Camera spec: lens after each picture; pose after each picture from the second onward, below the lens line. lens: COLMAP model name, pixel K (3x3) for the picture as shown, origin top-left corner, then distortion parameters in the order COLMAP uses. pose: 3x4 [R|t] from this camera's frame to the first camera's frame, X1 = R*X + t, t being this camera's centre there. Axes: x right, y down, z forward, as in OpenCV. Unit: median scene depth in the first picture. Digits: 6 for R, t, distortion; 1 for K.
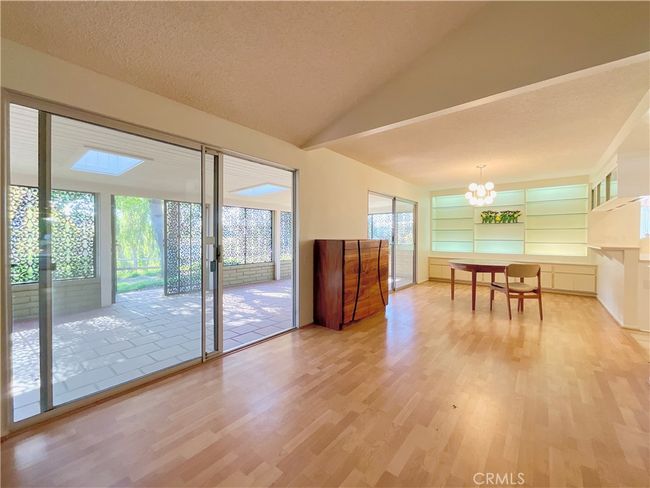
lens RADIAL K [[266.5, 0, 325.0], [0, 266.5, 244.0], [0, 0, 1]] dist [0.001369, 0.000149]
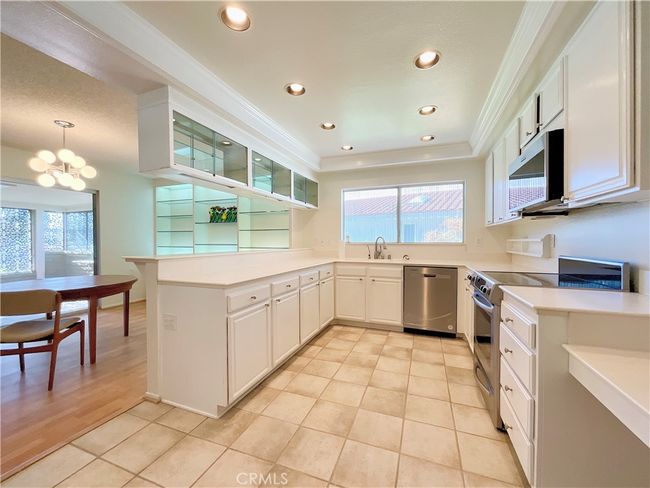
lens RADIAL K [[266.2, 0, 325.0], [0, 266.2, 244.0], [0, 0, 1]] dist [0.000312, 0.000511]
pose [[0.952680, -0.006635, 0.303903, 0.705478], [0.011479, 0.999834, -0.014155, -0.002177], [-0.303759, 0.016973, 0.952598, 0.180816]]
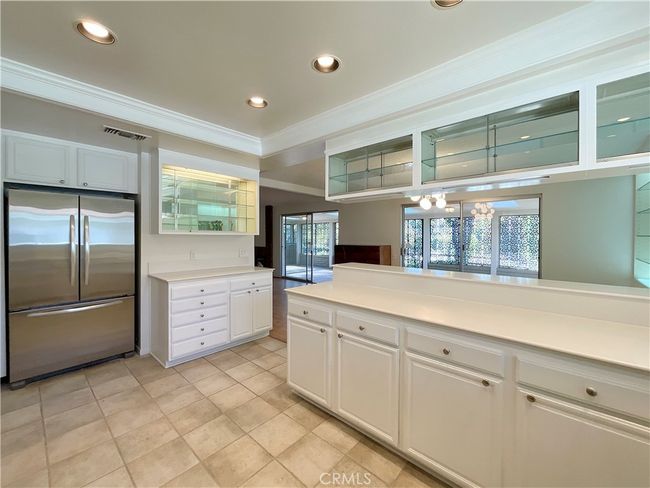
lens RADIAL K [[266.2, 0, 325.0], [0, 266.2, 244.0], [0, 0, 1]] dist [0.000312, 0.000511]
pose [[-0.055778, 0.027216, -0.998072, 1.033316], [-0.026554, 0.999234, 0.028731, -0.039098], [0.998090, 0.028105, -0.055013, 0.534584]]
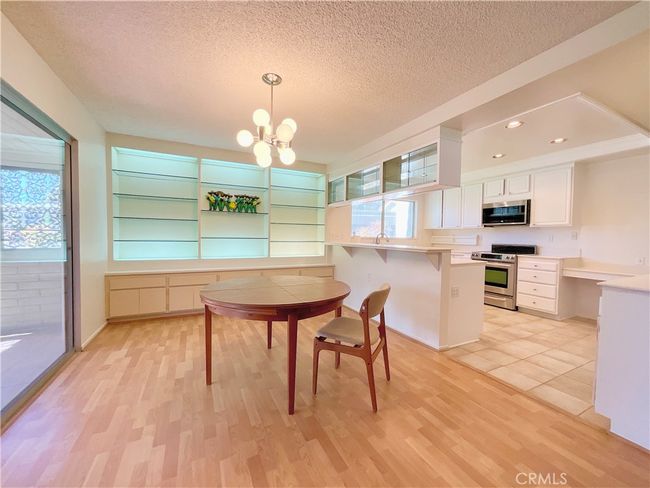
lens RADIAL K [[266.2, 0, 325.0], [0, 266.2, 244.0], [0, 0, 1]] dist [0.000312, 0.000511]
pose [[0.412362, -0.026988, 0.910620, 0.145817], [0.011342, 0.999636, 0.024490, -0.013582], [-0.910950, 0.000230, 0.412517, 0.530426]]
